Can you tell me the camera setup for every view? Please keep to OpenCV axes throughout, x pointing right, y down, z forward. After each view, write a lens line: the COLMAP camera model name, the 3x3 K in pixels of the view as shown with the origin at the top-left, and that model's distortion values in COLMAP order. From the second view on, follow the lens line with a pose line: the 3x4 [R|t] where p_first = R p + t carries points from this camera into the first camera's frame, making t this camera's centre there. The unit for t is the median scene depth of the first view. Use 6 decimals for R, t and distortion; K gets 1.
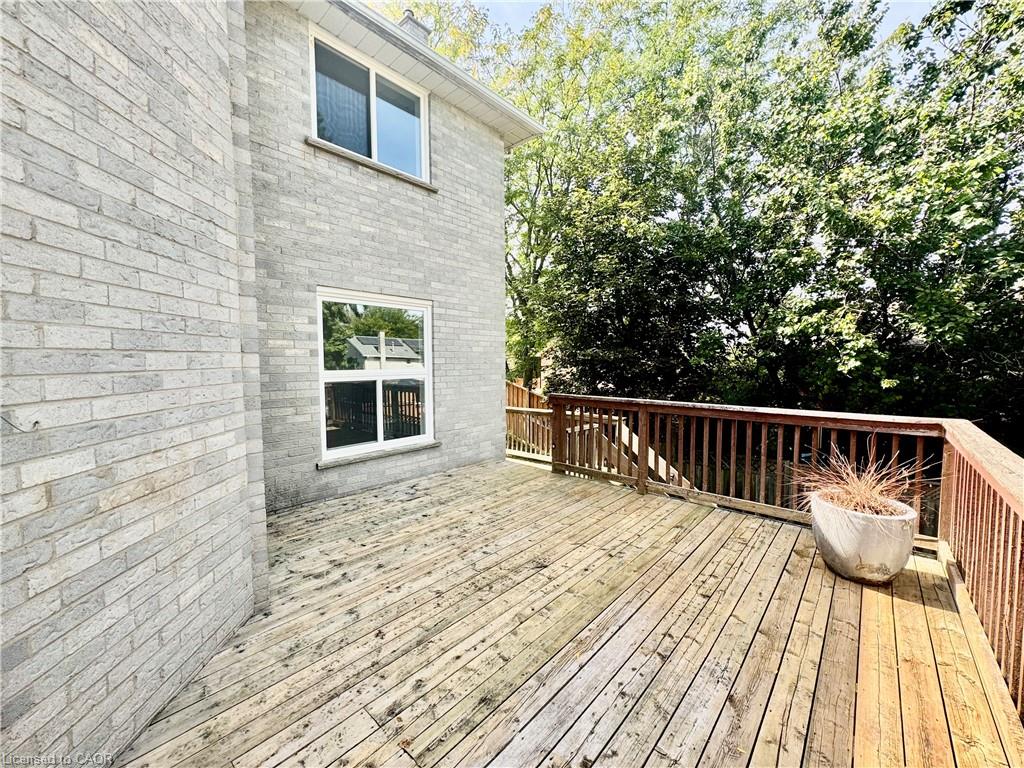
lens RADIAL K [[414.7, 0, 507.4], [0, 414.7, 384.7], [0, 0, 1]] dist [0.000382, -0.000436]
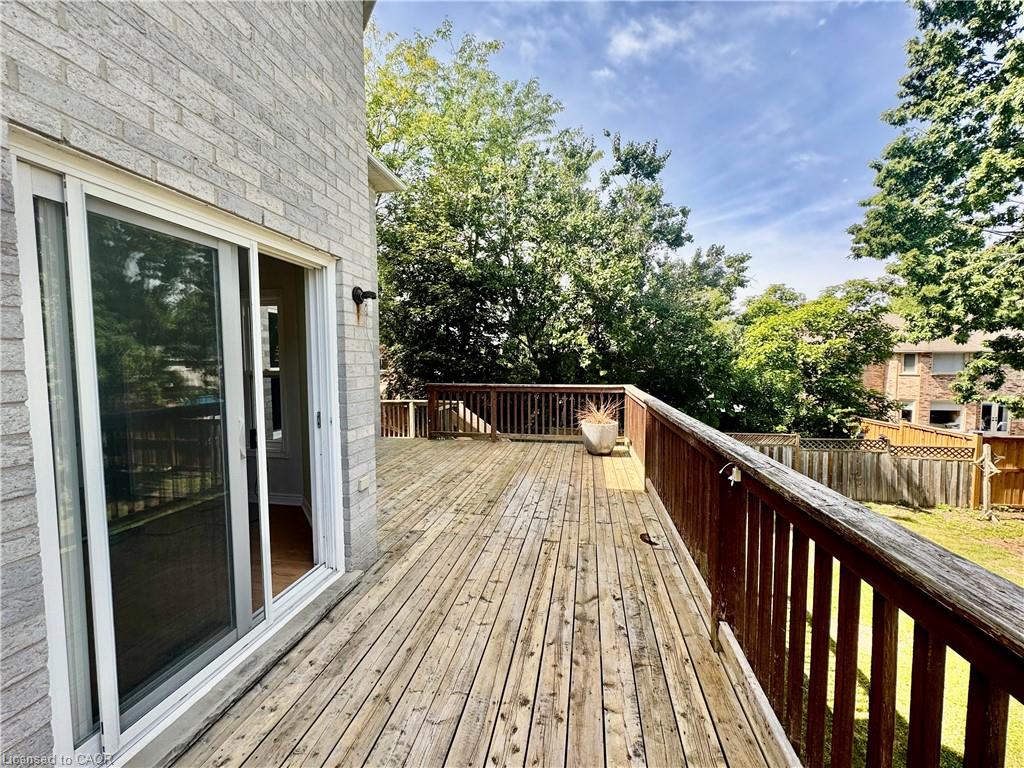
lens RADIAL K [[414.7, 0, 515.9], [0, 414.7, 385.1], [0, 0, 1]] dist [0.000382, -0.000436]
pose [[0.850630, -0.030926, 0.524855, -0.397650], [0.032910, 0.999443, 0.005552, 0.029892], [-0.524734, 0.012550, 0.851174, -0.382077]]
